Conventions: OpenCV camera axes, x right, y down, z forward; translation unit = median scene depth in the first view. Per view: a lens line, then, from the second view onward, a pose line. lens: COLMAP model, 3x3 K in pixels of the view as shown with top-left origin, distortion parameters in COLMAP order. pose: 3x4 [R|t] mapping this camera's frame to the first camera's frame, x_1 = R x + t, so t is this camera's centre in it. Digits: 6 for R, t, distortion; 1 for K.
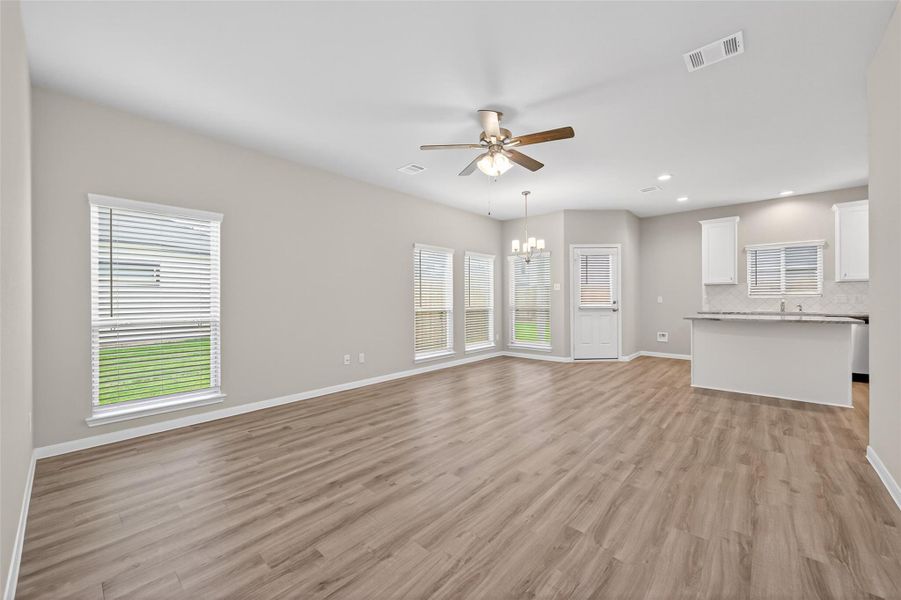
lens RADIAL K [[346.7, 0, 453.0], [0, 346.7, 299.7], [0, 0, 1]] dist [0.009817, -0.000373]
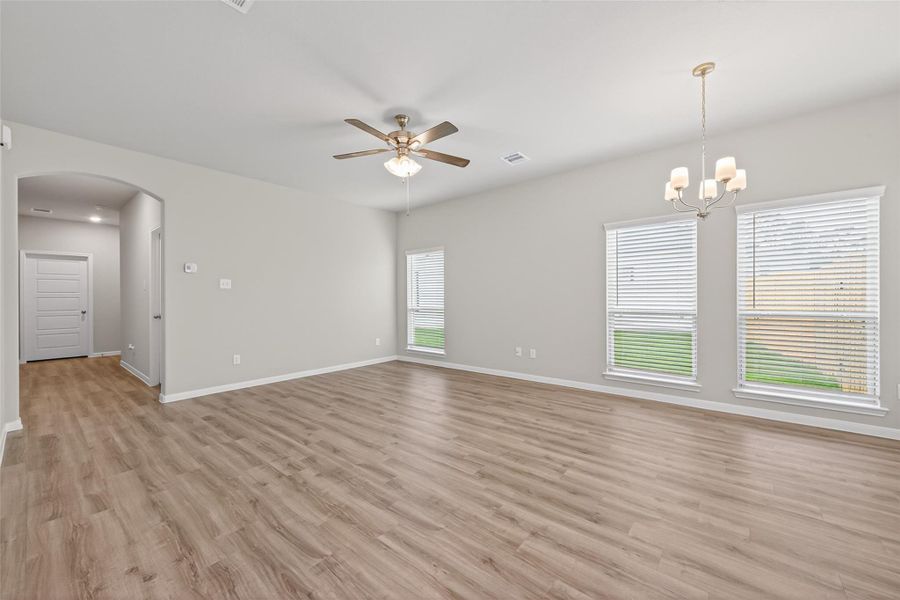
lens RADIAL K [[346.3, 0, 454.4], [0, 346.3, 302.9], [0, 0, 1]] dist [0.009817, -0.000373]
pose [[0.043457, 0.022280, -0.998807, 1.385280], [0.011540, 0.999673, 0.022802, -0.014949], [0.998989, -0.012517, 0.043185, 1.325201]]
